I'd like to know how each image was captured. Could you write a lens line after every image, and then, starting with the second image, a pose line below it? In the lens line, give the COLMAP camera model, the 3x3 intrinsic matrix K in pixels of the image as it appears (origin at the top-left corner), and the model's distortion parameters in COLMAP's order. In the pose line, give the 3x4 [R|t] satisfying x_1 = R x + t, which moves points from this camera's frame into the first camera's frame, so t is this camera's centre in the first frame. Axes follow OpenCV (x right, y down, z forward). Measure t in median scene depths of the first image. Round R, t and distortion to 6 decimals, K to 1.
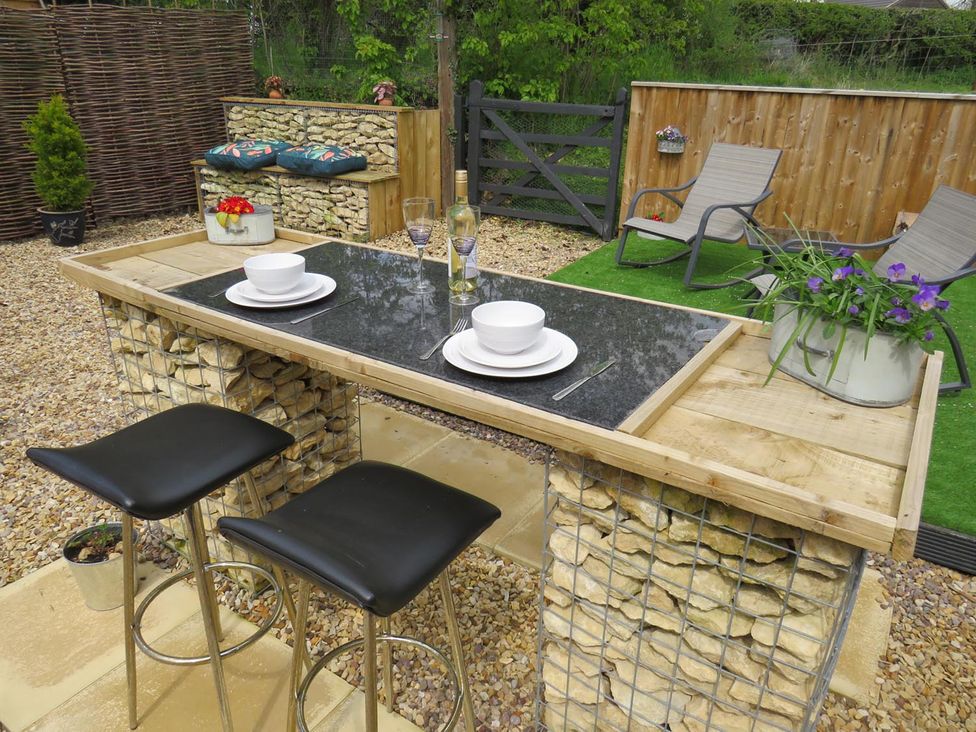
lens RADIAL K [[742.7, 0, 488.0], [0, 742.7, 366.0], [0, 0, 1]] dist [-0.012190, -0.007957]
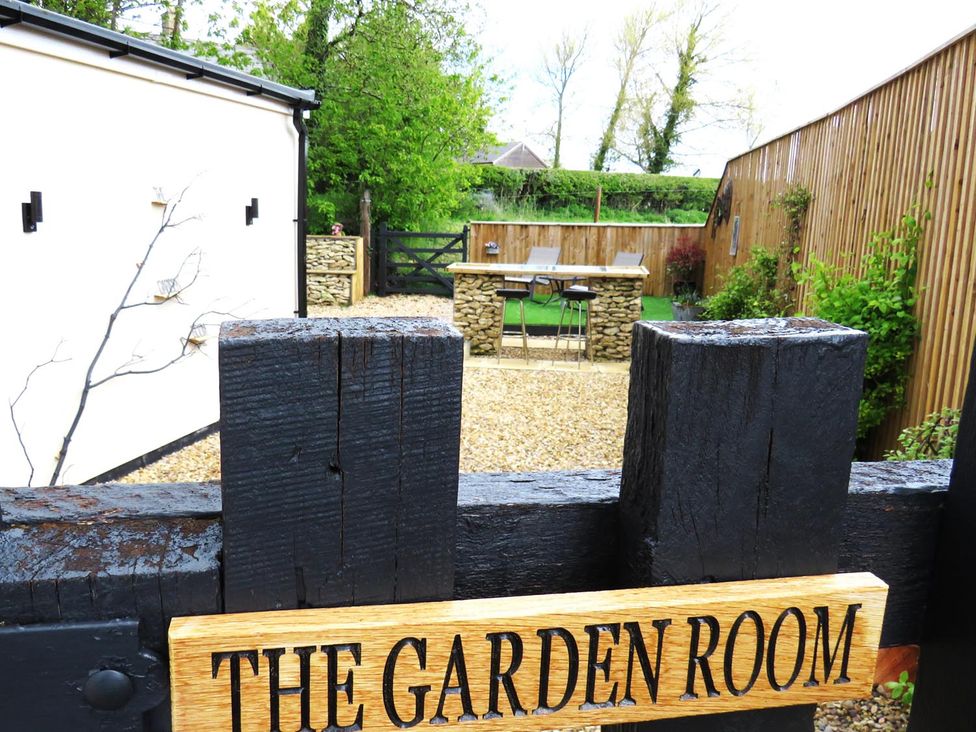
lens RADIAL K [[782.1, 0, 488.0], [0, 782.1, 366.0], [0, 0, 1]] dist [-0.000086, 0.000123]
pose [[0.894587, -0.094155, 0.436863, -0.692450], [0.171472, 0.975049, -0.140984, 0.300858], [-0.412689, 0.201032, 0.888411, -0.813376]]
